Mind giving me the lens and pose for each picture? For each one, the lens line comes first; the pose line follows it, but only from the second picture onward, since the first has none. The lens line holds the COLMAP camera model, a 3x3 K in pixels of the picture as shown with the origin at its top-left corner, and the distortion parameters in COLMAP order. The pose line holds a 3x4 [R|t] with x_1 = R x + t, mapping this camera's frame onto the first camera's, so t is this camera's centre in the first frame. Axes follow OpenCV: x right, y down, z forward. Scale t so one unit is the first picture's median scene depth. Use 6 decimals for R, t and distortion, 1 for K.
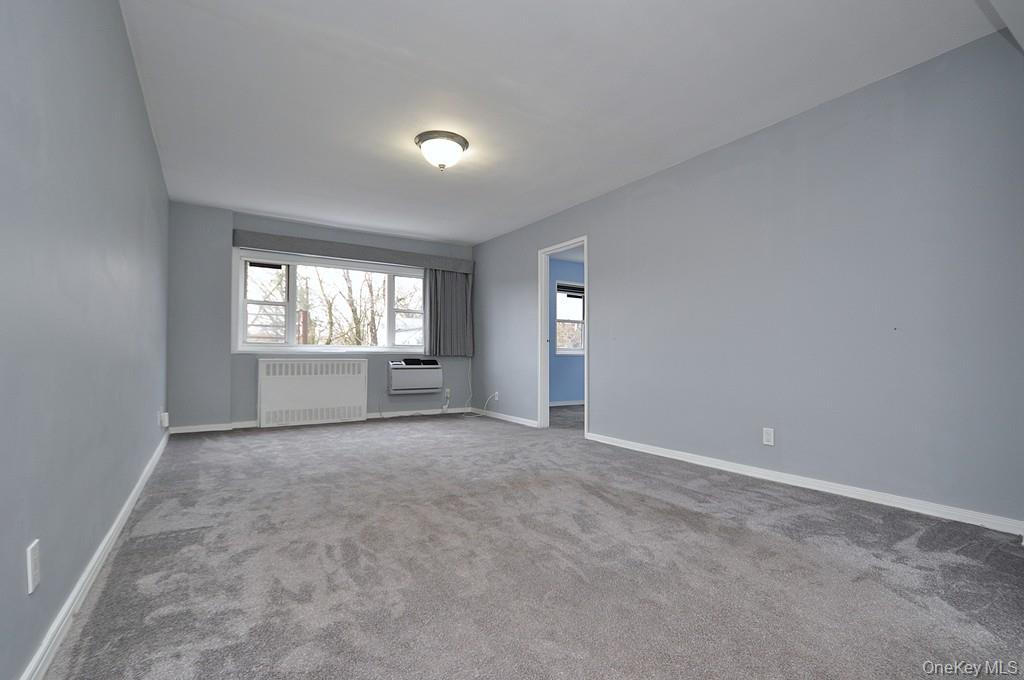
lens RADIAL K [[464.5, 0, 511.4], [0, 464.5, 351.4], [0, 0, 1]] dist [0.000838, -0.000485]
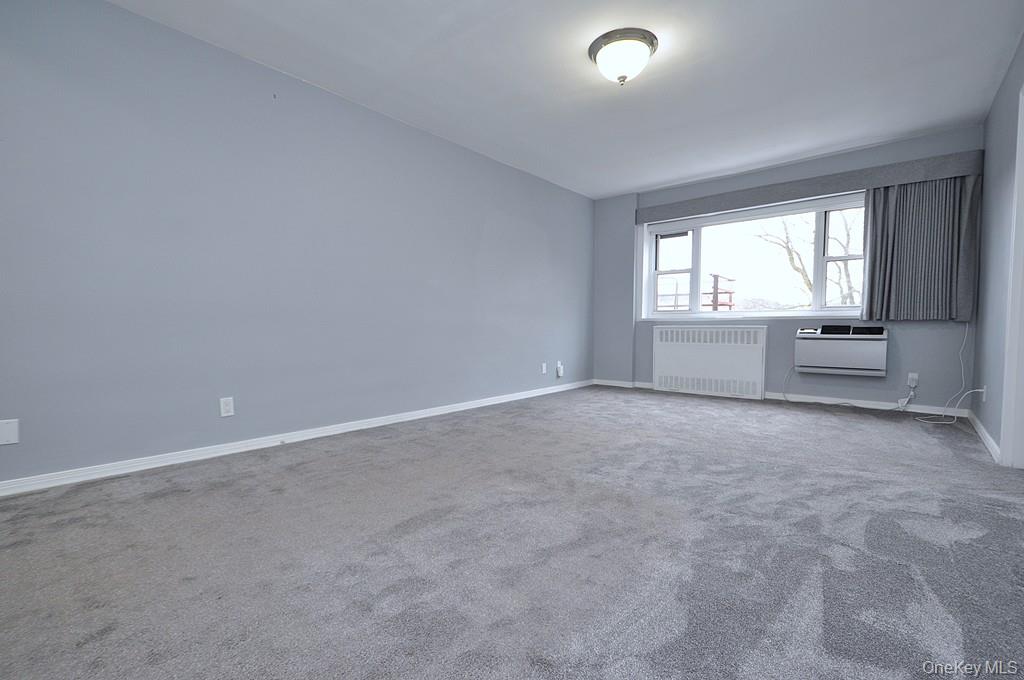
lens RADIAL K [[456.4, 0, 510.7], [0, 456.4, 354.7], [0, 0, 1]] dist [0.001338, -0.000480]
pose [[0.294377, 0.056153, -0.954038, 0.525446], [0.014251, 0.997903, 0.063132, 0.015911], [0.955583, -0.032180, 0.292960, 0.539772]]
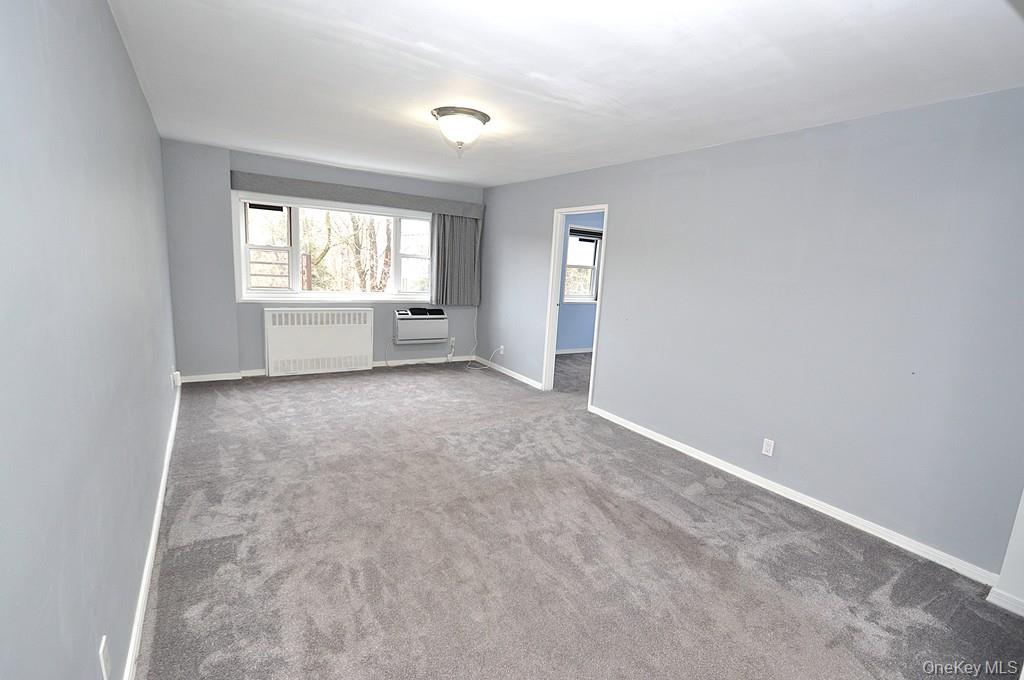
lens RADIAL K [[469.1, 0, 510.3], [0, 469.1, 349.1], [0, 0, 1]] dist [0.000698, -0.000683]
pose [[0.998582, 0.053107, 0.003739, -0.029937], [-0.052833, 0.979873, 0.192505, -0.171726], [0.006559, -0.192429, 0.981289, 0.012602]]
